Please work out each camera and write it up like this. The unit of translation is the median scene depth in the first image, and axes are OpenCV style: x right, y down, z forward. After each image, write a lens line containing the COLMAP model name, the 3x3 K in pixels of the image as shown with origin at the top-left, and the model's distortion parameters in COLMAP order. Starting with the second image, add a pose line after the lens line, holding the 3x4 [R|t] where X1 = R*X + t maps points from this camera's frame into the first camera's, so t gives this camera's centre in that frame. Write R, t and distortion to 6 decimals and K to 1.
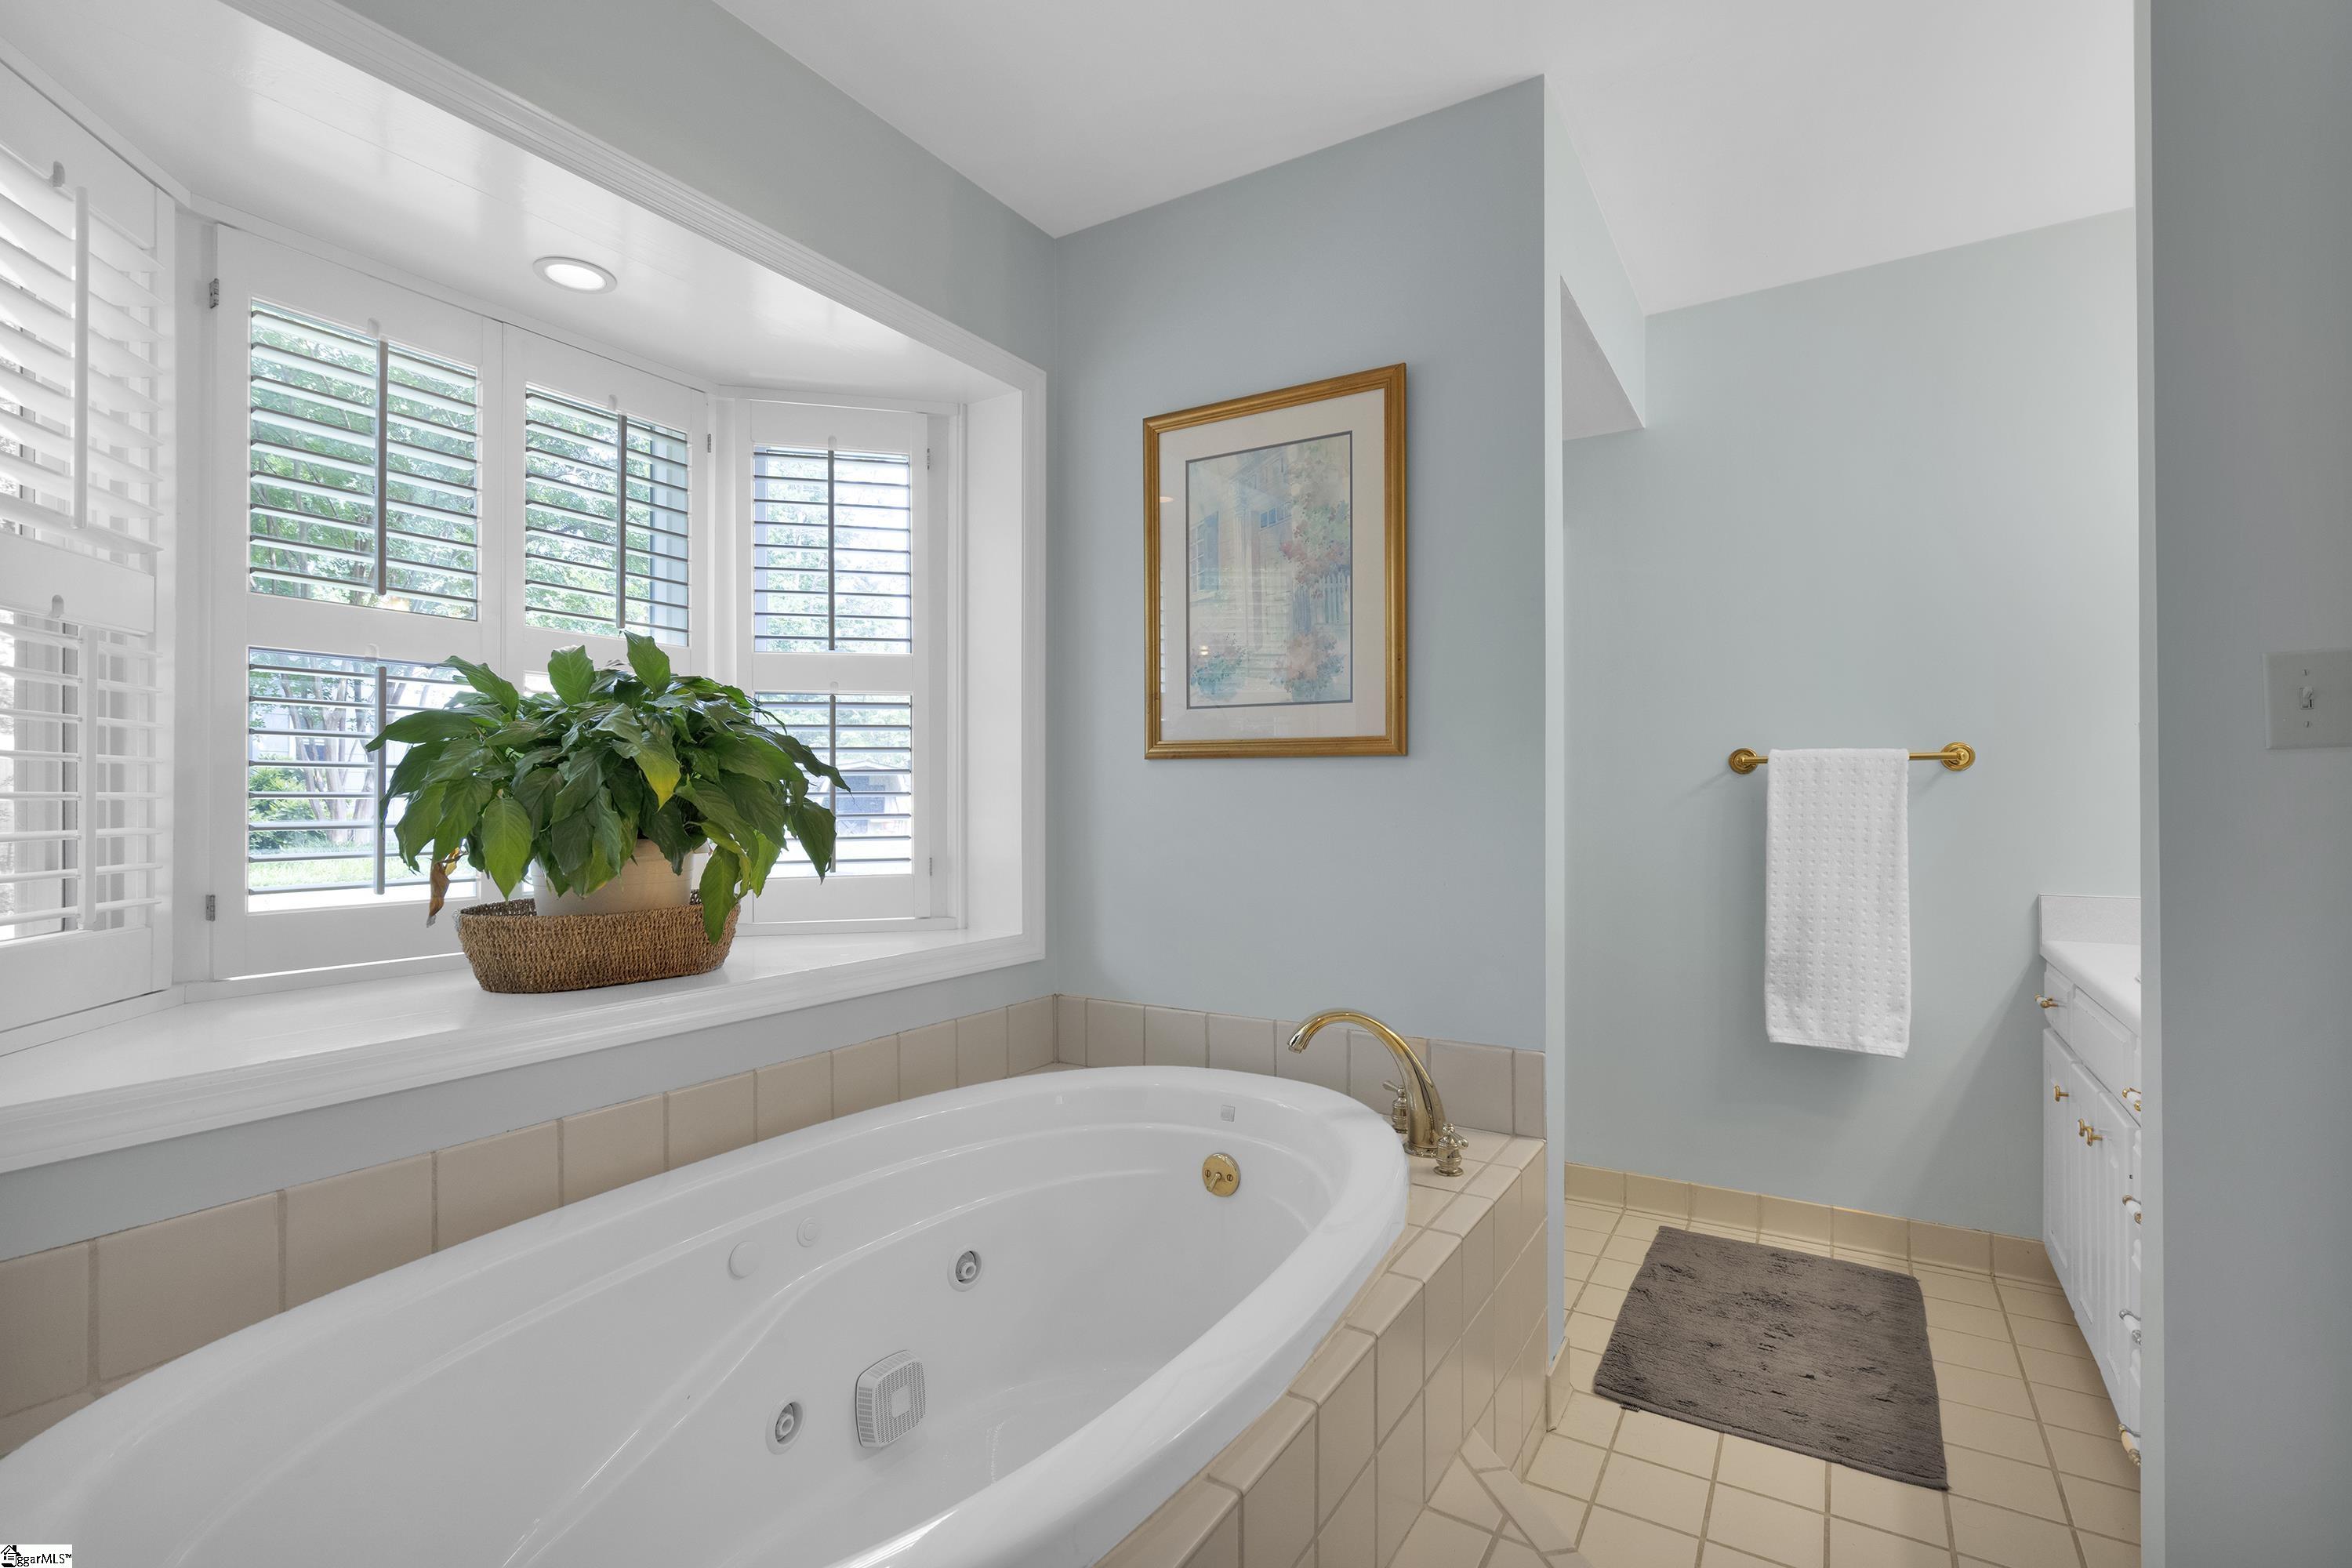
lens RADIAL K [[1064.1, 0, 1168.2], [0, 1064.1, 788.8], [0, 0, 1]] dist [-0.001693, 0.001349]
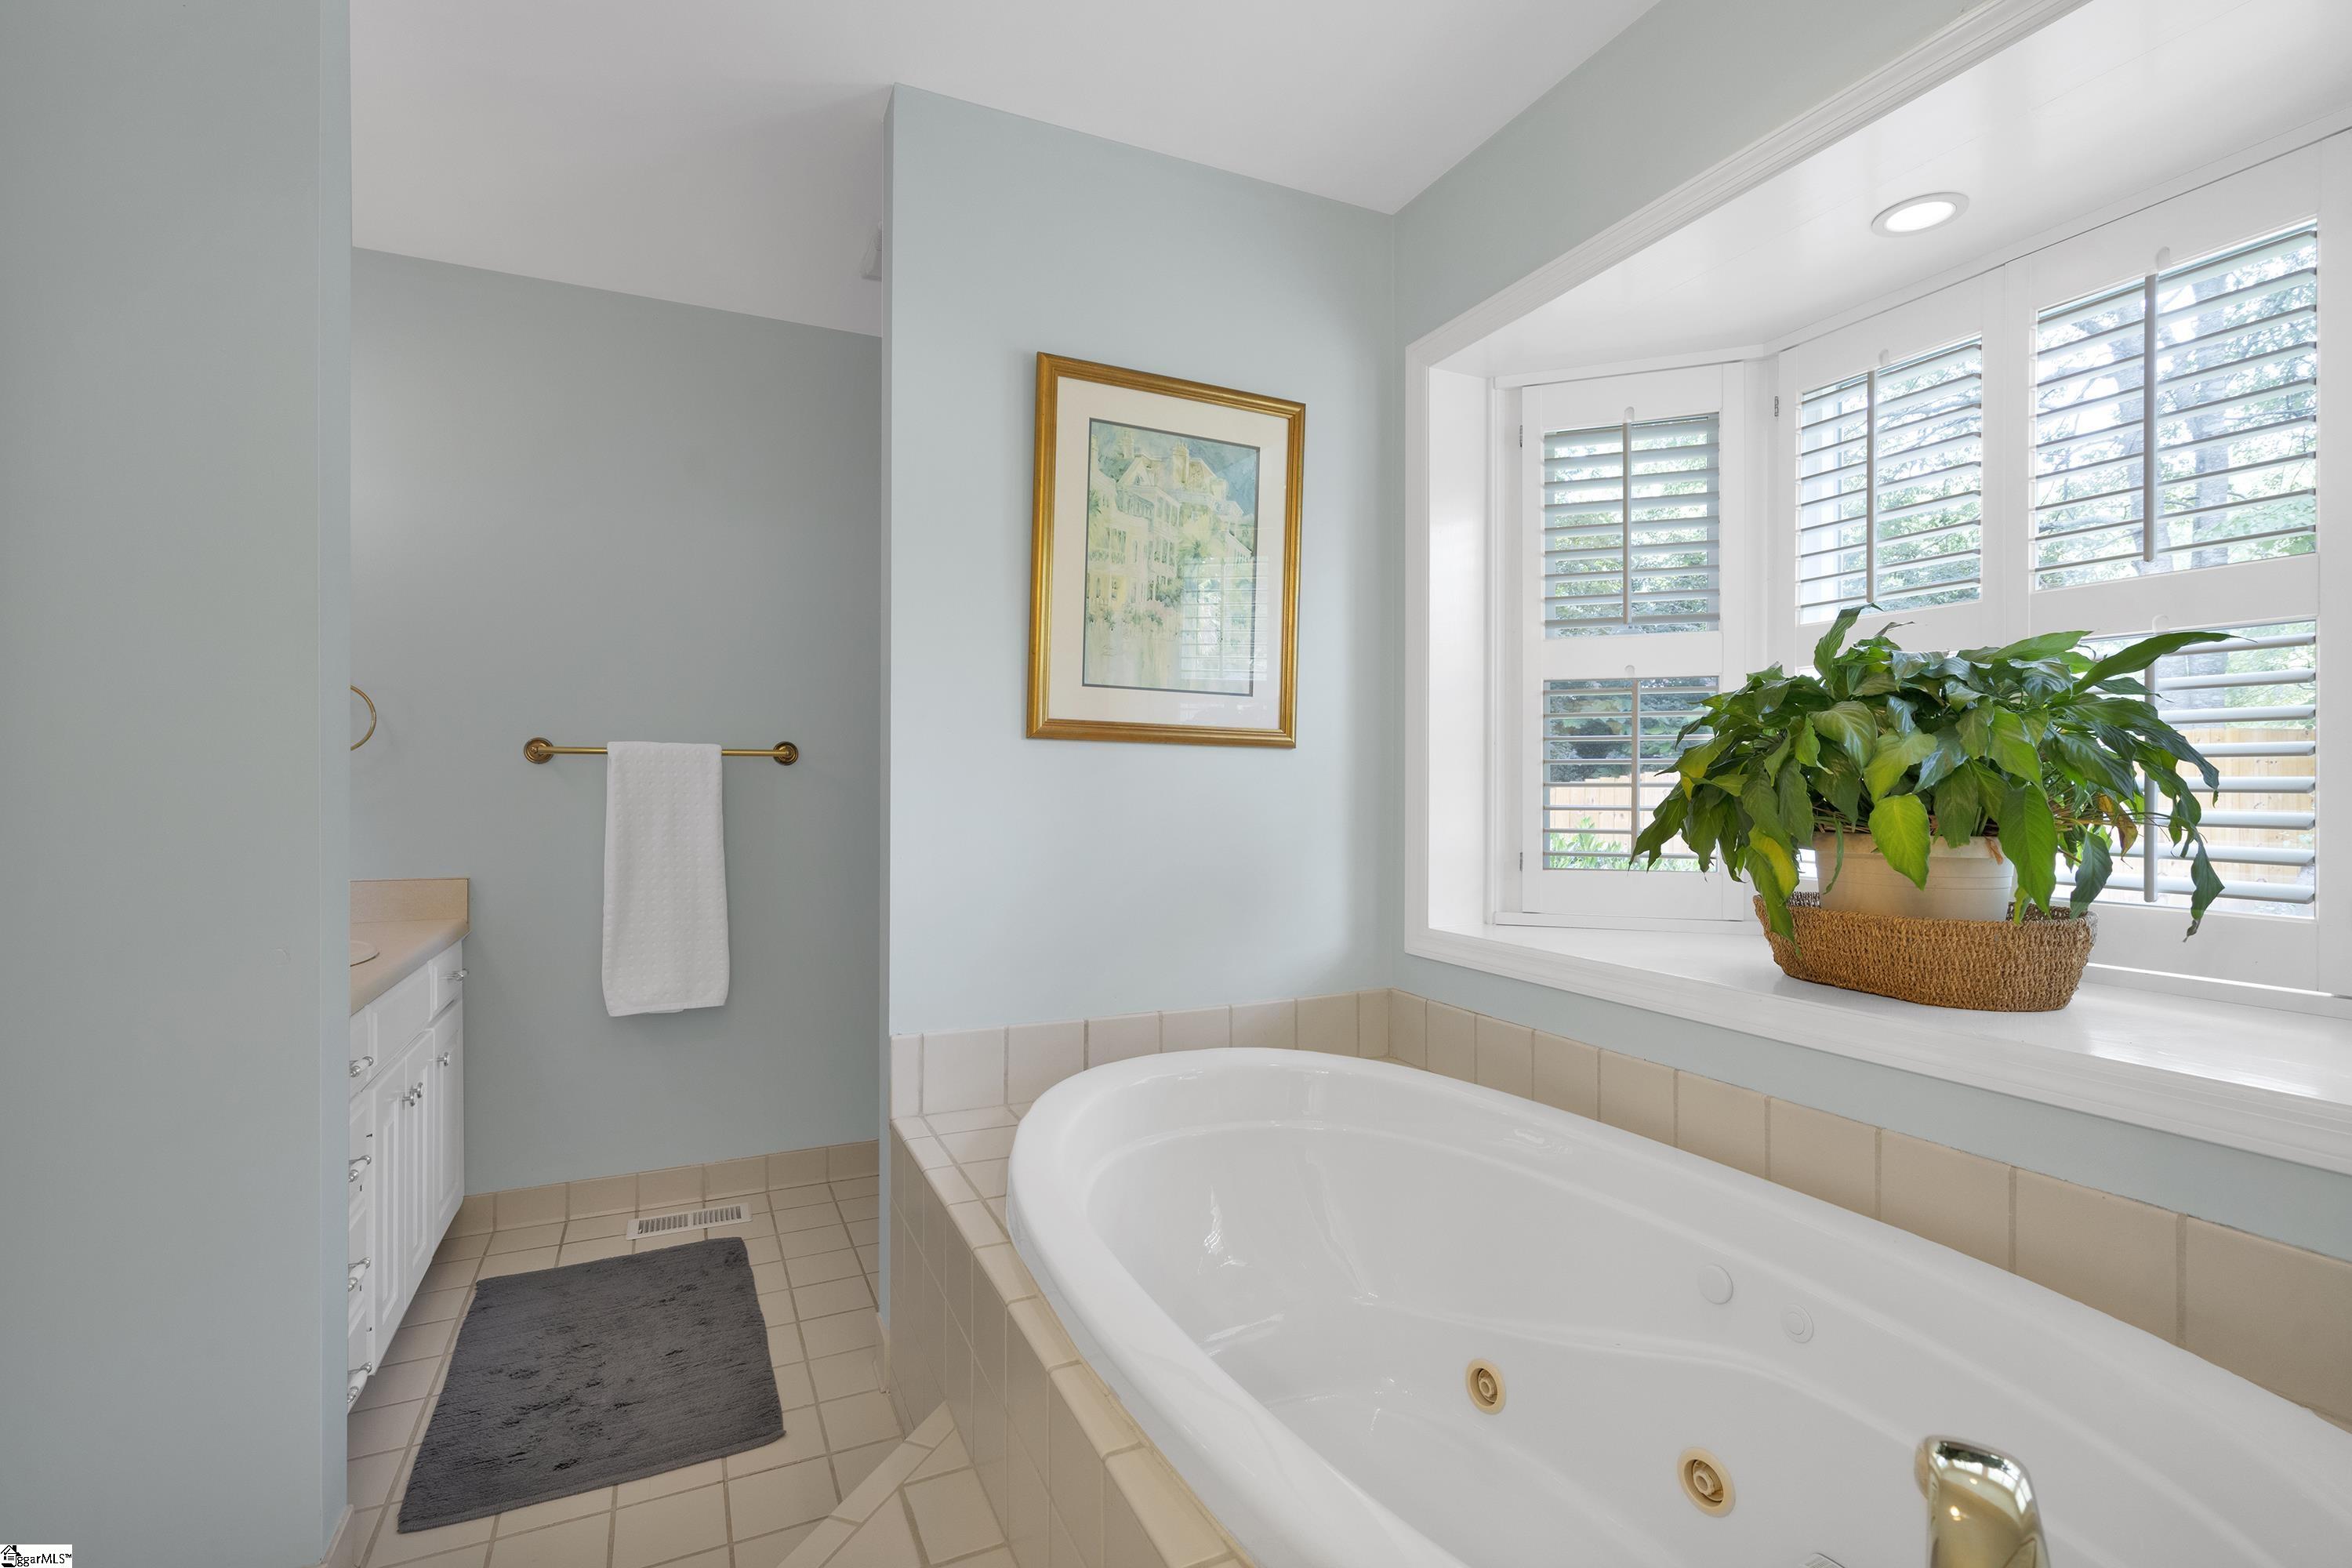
lens RADIAL K [[1064.1, 0, 1199.5], [0, 1064.1, 784.8], [0, 0, 1]] dist [-0.001693, 0.001349]
pose [[-0.523250, -0.001339, -0.852178, 0.487603], [0.003526, 0.999987, -0.003737, 0.006264], [0.852172, -0.004960, -0.523238, 0.857881]]
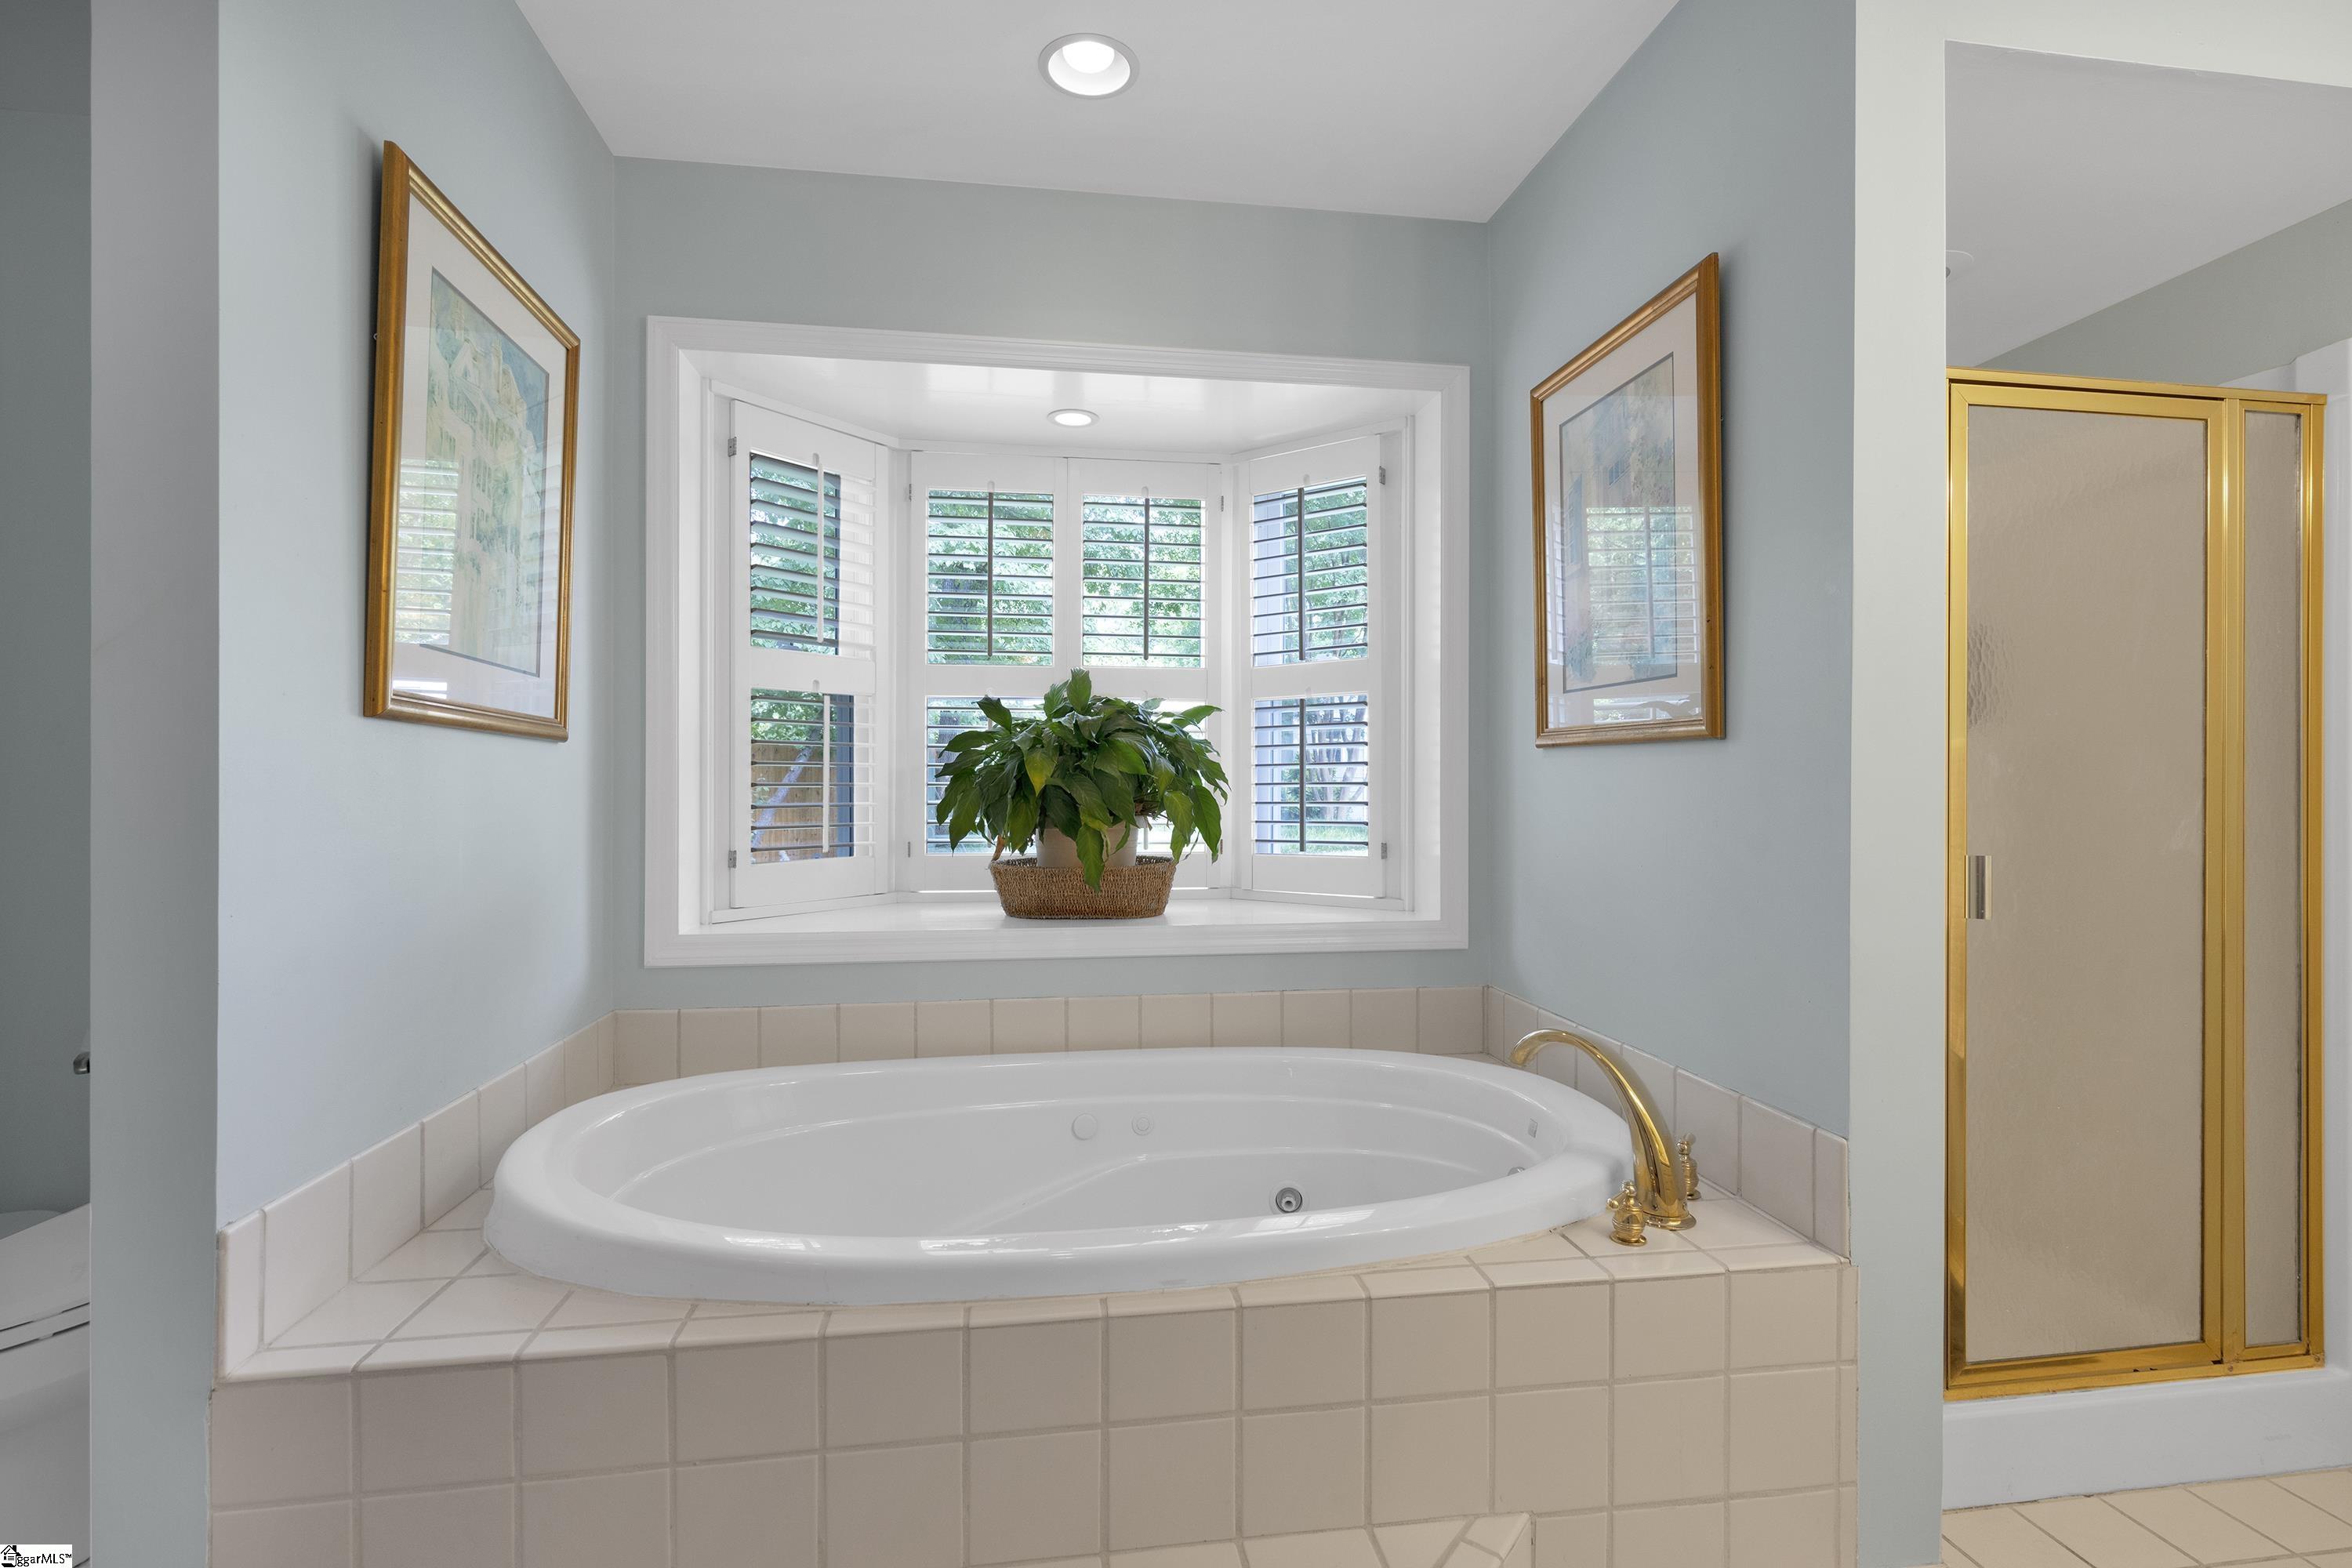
lens RADIAL K [[1064.1, 0, 1179.7], [0, 1064.1, 782.7], [0, 0, 1]] dist [-0.001693, 0.001349]
pose [[0.657041, 0.001972, -0.753852, 0.548675], [0.002330, 0.999986, 0.004646, -0.002767], [0.753851, -0.004809, 0.657027, 0.156136]]
